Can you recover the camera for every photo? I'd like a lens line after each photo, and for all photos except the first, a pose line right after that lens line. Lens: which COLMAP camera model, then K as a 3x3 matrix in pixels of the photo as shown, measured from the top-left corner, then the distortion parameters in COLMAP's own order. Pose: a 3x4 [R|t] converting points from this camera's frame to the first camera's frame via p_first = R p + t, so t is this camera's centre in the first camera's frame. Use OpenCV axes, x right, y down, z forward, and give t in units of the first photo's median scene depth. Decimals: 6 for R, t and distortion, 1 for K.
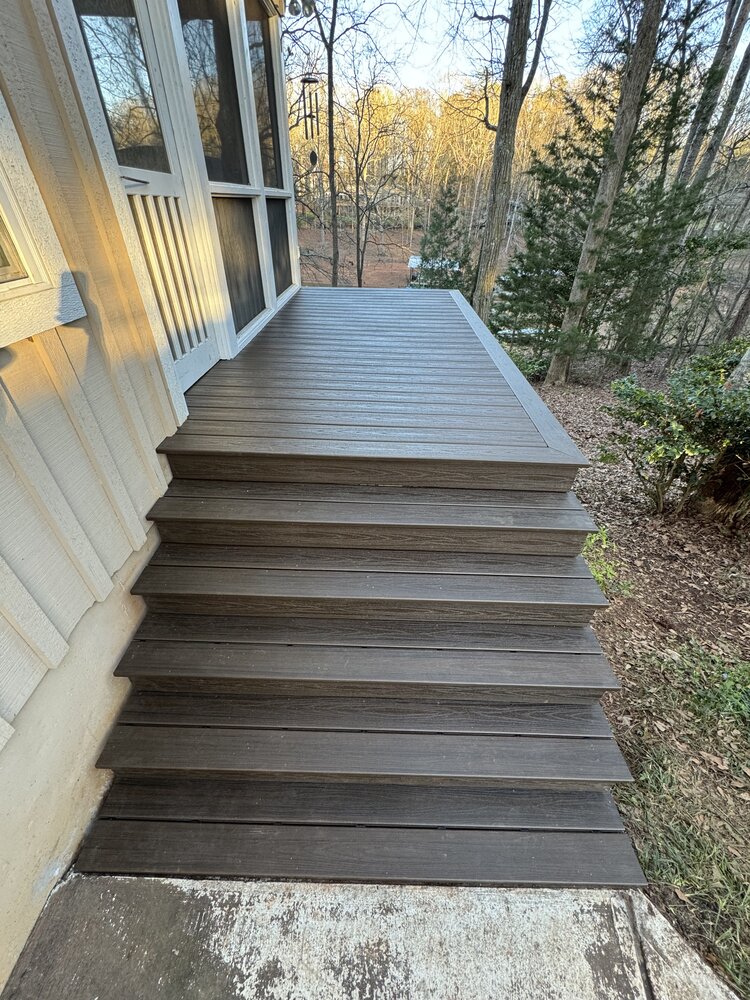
lens RADIAL K [[398.4, 0, 375.0], [0, 398.4, 500.0], [0, 0, 1]] dist [-0.001455, 0.000242]
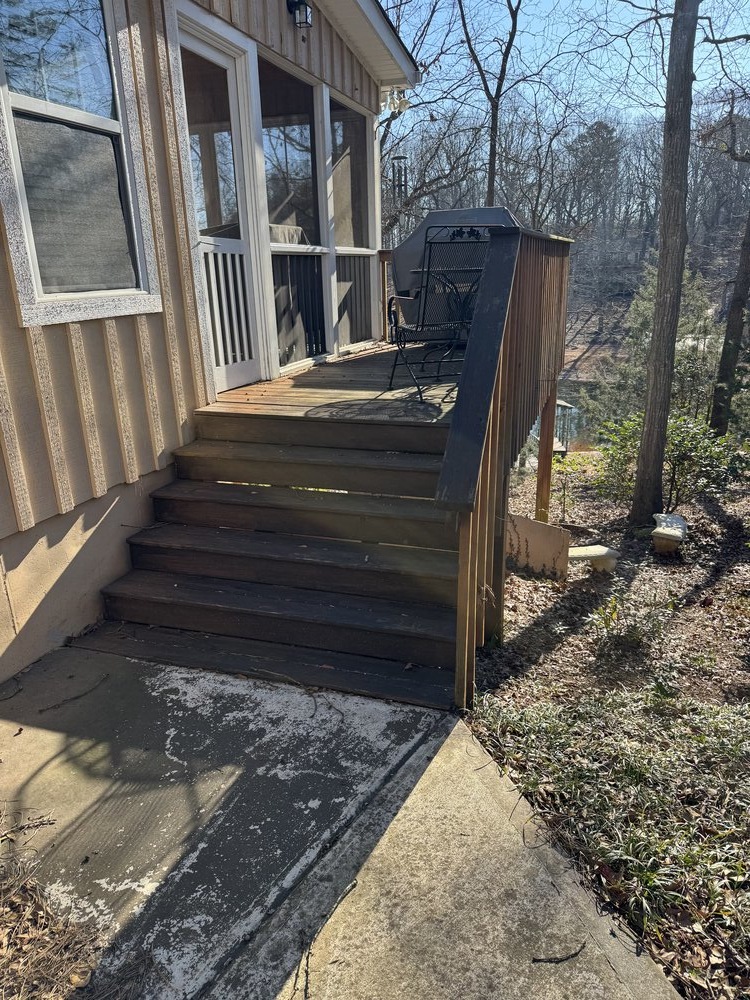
lens RADIAL K [[710.1, 0, 375.0], [0, 710.1, 500.0], [0, 0, 1]] dist [-0.003728, 0.005417]
pose [[0.959072, 0.038395, -0.280547, 1.030235], [-0.126177, 0.944913, -0.302025, 1.097399], [0.253496, 0.325062, 0.911084, -1.269983]]
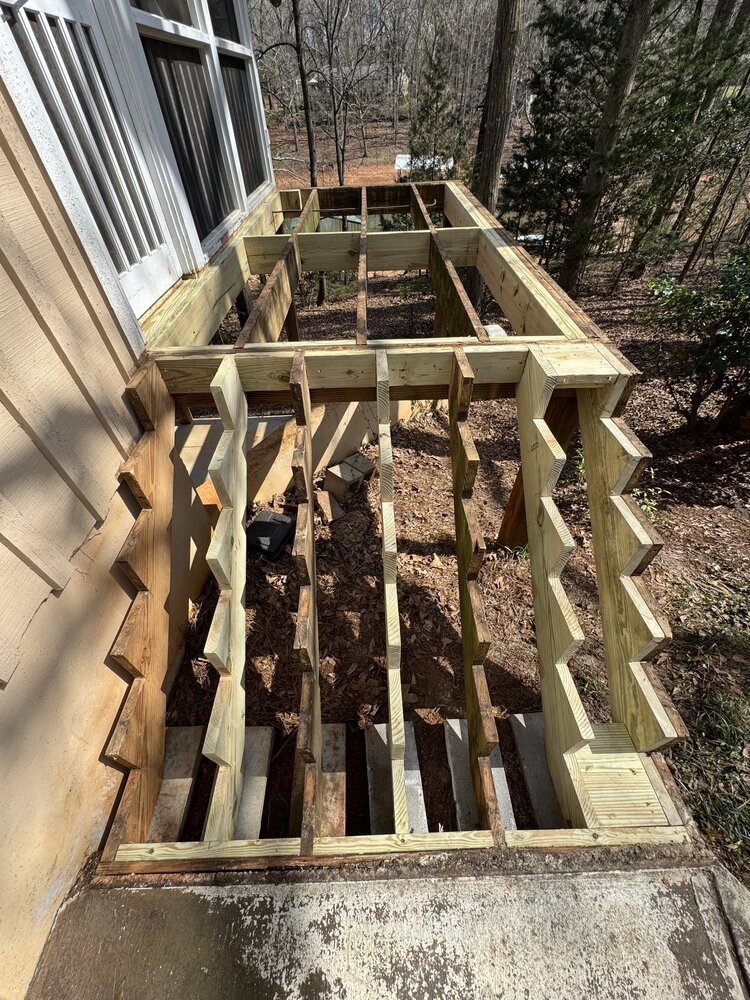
lens RADIAL K [[398.4, 0, 375.0], [0, 398.4, 500.0], [0, 0, 1]] dist [-0.001455, 0.000242]
pose [[0.998047, -0.062072, -0.007084, -0.050722], [0.062409, 0.985335, 0.158811, -0.007113], [-0.002878, -0.158943, 0.987284, 0.274002]]
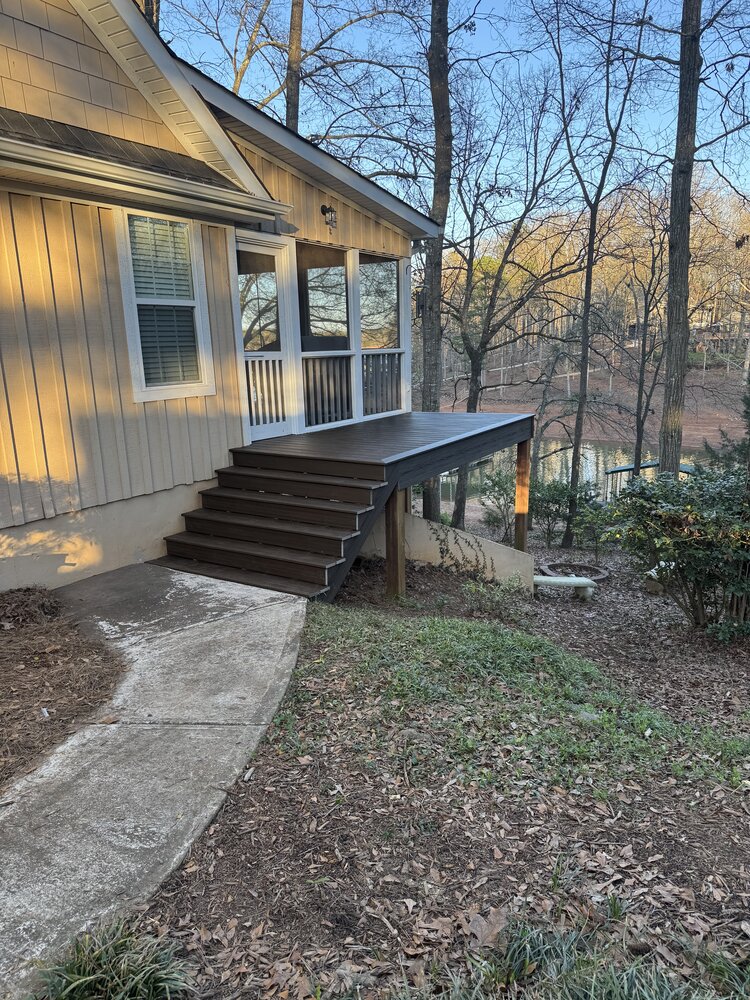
lens RADIAL K [[710.1, 0, 375.0], [0, 710.1, 500.0], [0, 0, 1]] dist [-0.003728, 0.005417]
pose [[0.863169, 0.060973, -0.501220, 3.294720], [-0.260718, 0.903928, -0.339030, 1.882089], [0.432395, 0.423317, 0.796139, -2.612955]]
